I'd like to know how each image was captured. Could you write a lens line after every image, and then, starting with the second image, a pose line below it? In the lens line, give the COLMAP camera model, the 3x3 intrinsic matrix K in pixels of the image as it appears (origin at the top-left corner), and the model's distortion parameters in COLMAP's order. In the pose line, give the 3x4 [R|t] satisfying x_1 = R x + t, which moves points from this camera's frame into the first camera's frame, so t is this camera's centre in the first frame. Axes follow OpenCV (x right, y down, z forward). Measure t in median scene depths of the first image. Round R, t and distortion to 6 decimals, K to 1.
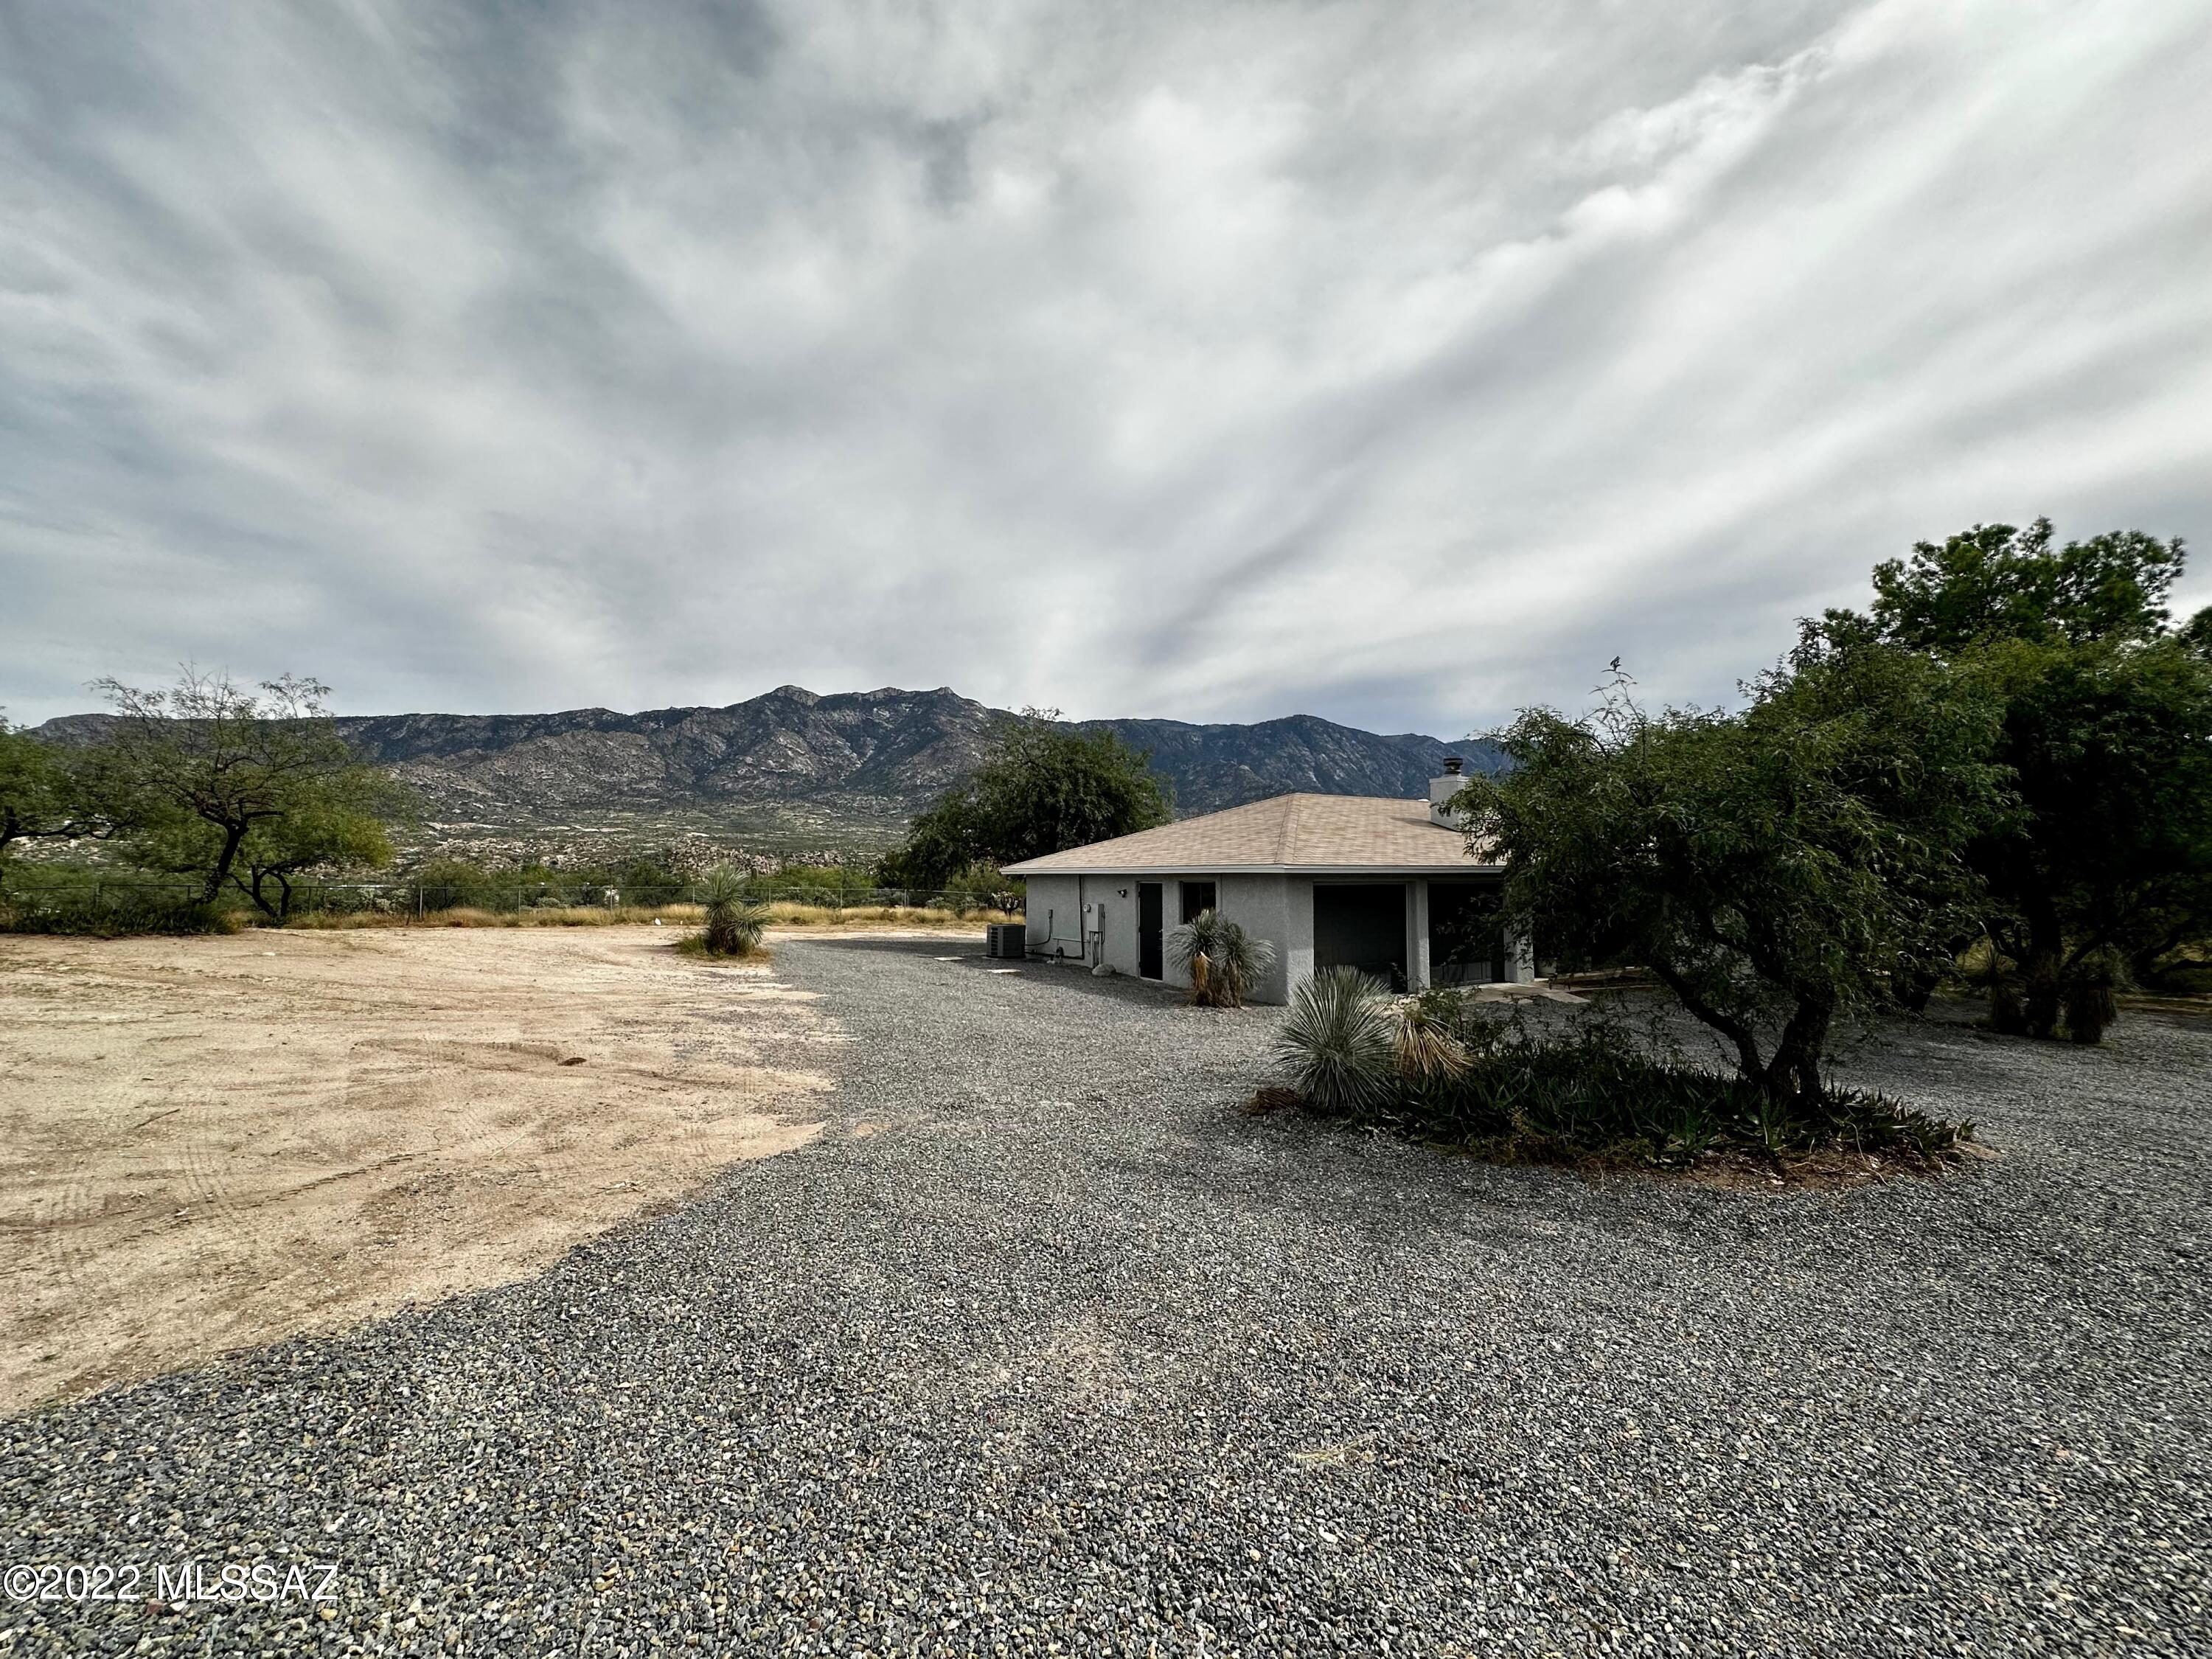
lens RADIAL K [[879.4, 0, 1097.4], [0, 879.4, 824.7], [0, 0, 1]] dist [-0.000339, 0.000467]
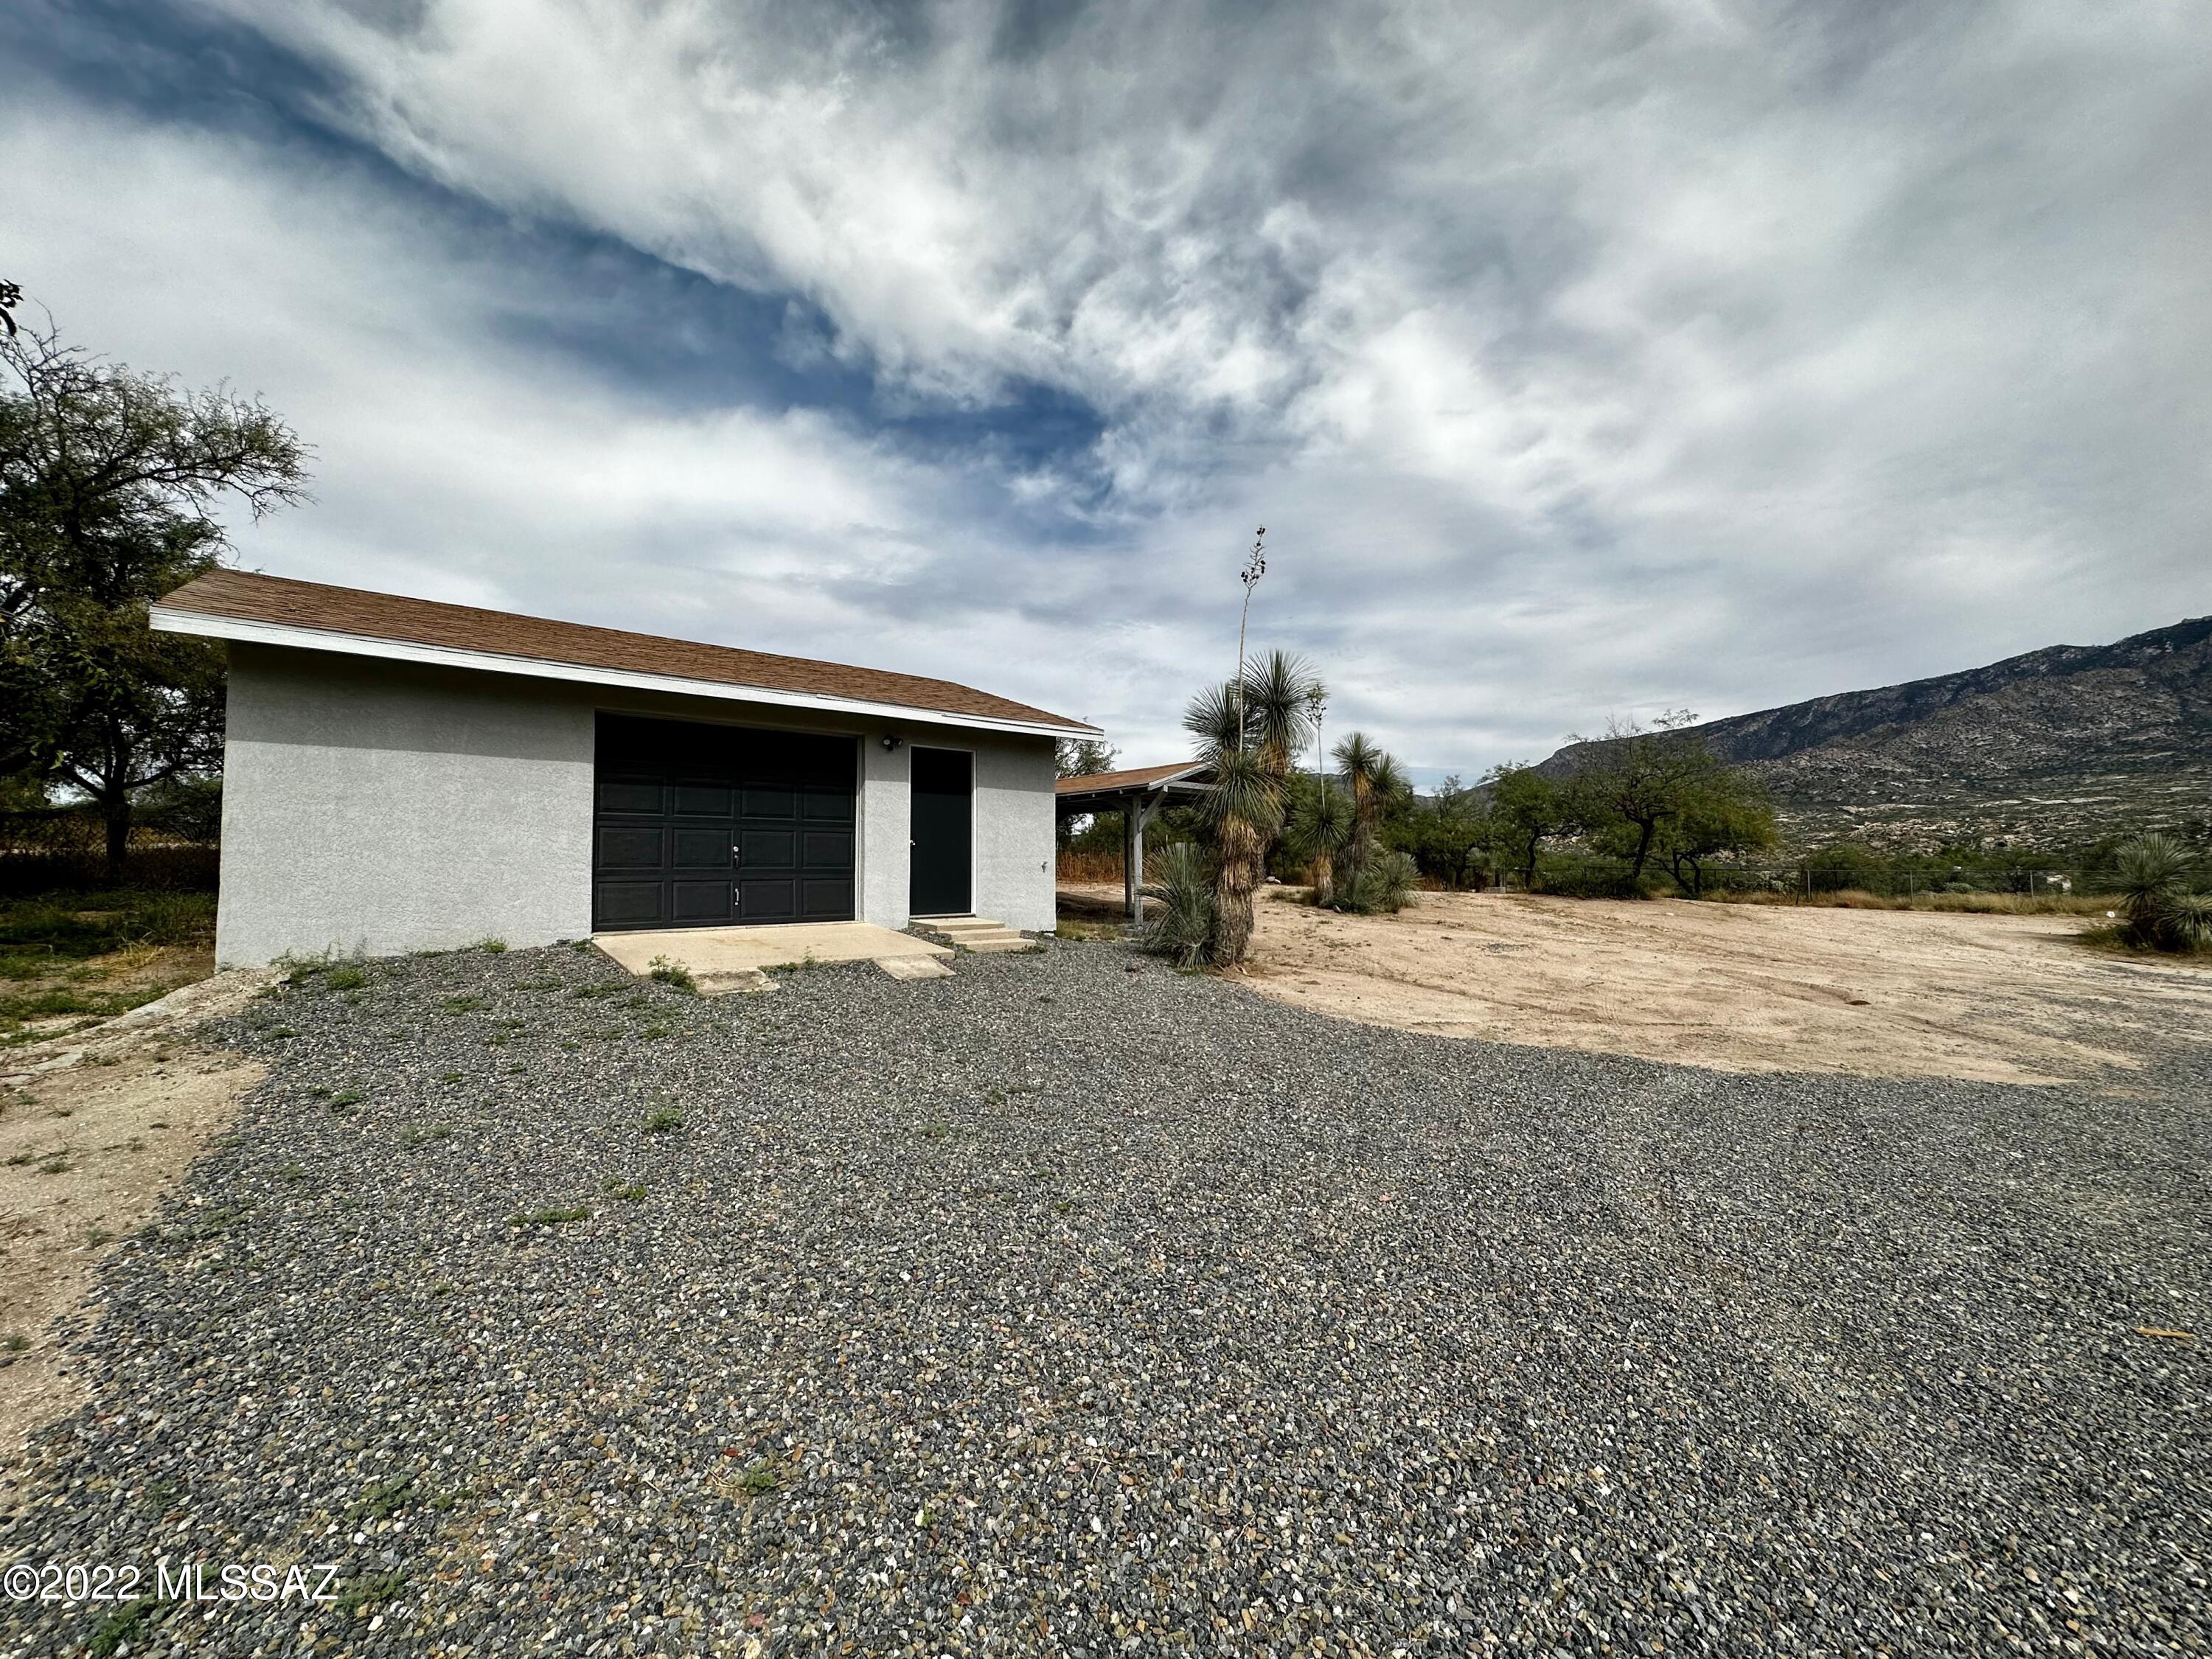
lens RADIAL K [[880.0, 0, 1107.1], [0, 880.0, 831.4], [0, 0, 1]] dist [-0.003081, 0.000833]
pose [[0.217708, -0.040554, -0.975171, 0.094851], [0.063437, 0.997612, -0.027325, -0.001356], [0.973950, -0.055913, 0.219761, -0.070632]]
